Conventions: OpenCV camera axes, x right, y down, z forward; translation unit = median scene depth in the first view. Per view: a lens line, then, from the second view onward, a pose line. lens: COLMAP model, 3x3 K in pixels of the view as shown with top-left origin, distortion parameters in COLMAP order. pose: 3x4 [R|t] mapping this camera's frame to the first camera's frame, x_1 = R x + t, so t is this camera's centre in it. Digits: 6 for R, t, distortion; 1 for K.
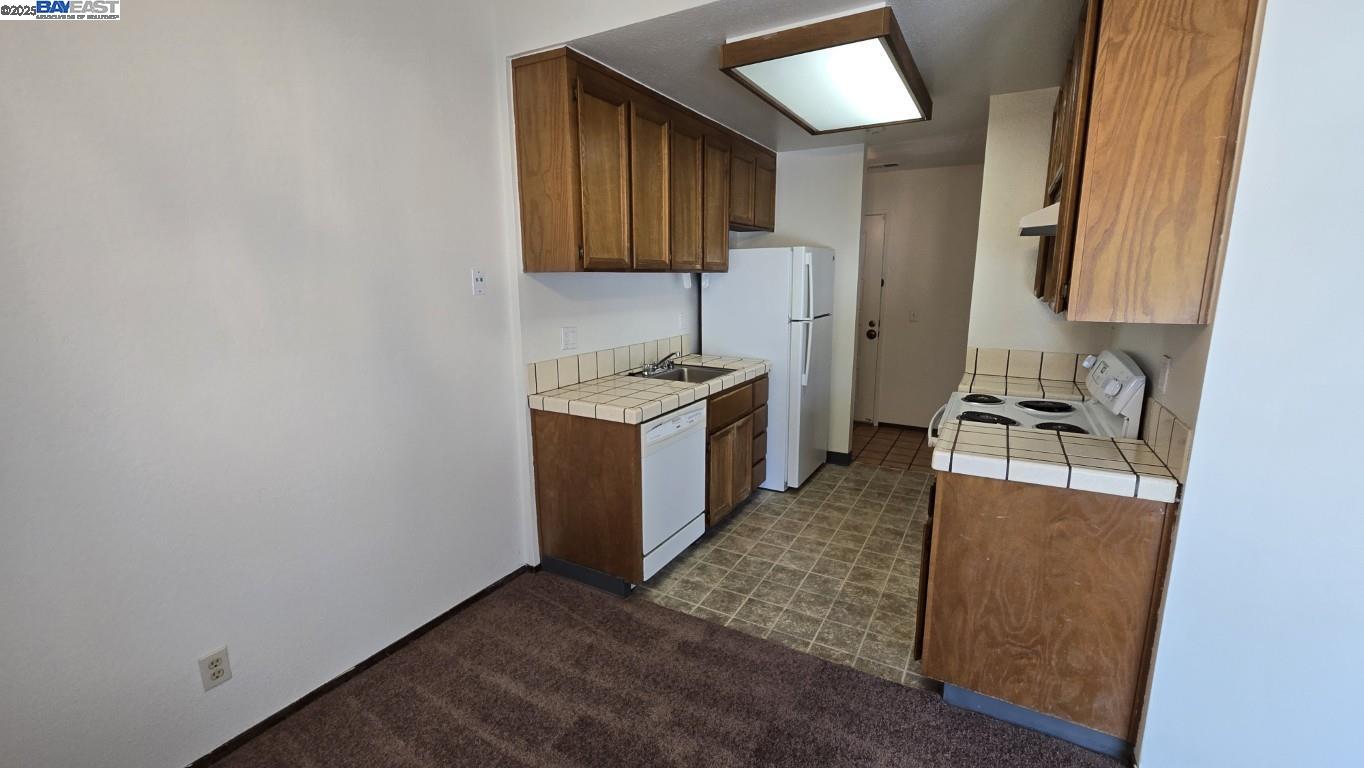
lens RADIAL K [[557.4, 0, 683.0], [0, 557.4, 381.0], [0, 0, 1]] dist [-0.000174, 0.000174]
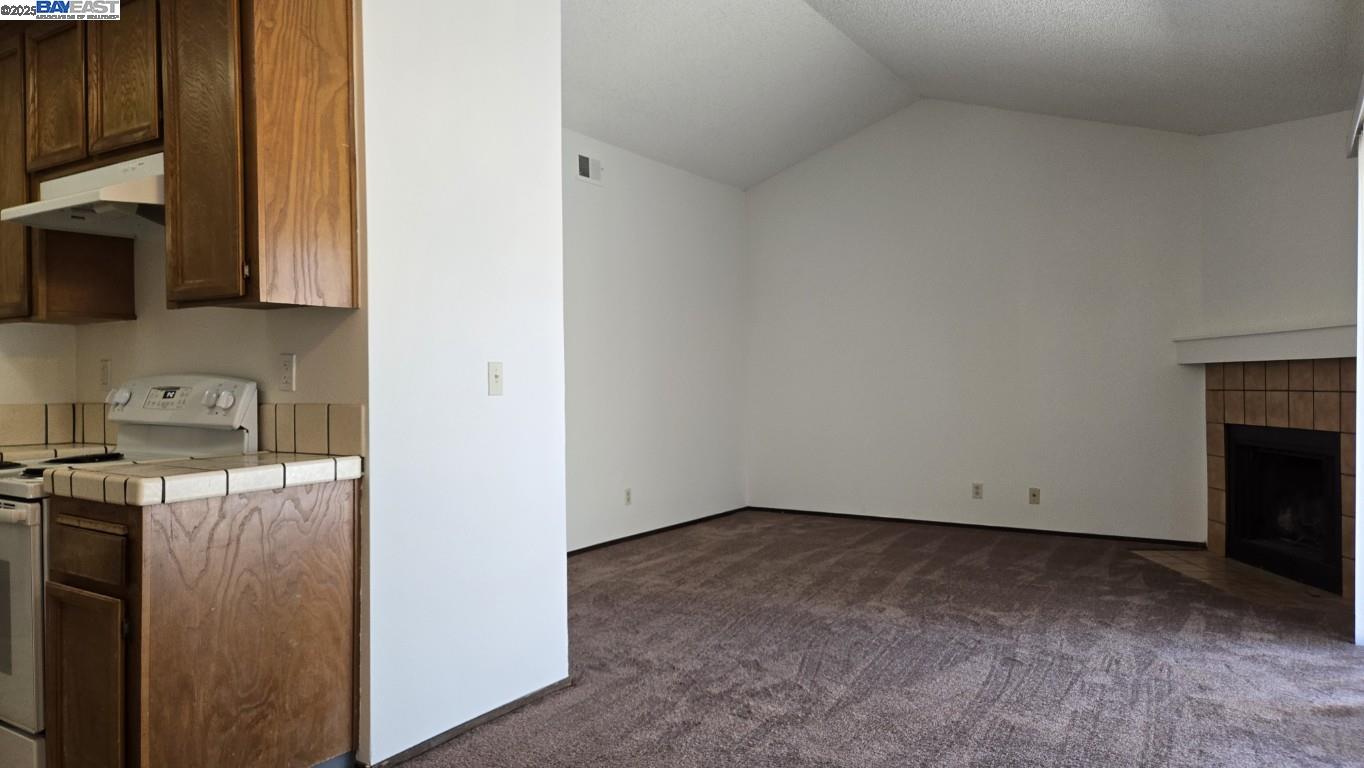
lens RADIAL K [[916.0, 0, 681.6], [0, 916.0, 382.2], [0, 0, 1]] dist [0.002875, 0.000694]
pose [[0.049250, -0.002221, 0.998784, -0.828925], [0.188995, 0.981952, -0.007135, 0.173664], [-0.980742, 0.189116, 0.048781, 0.300139]]
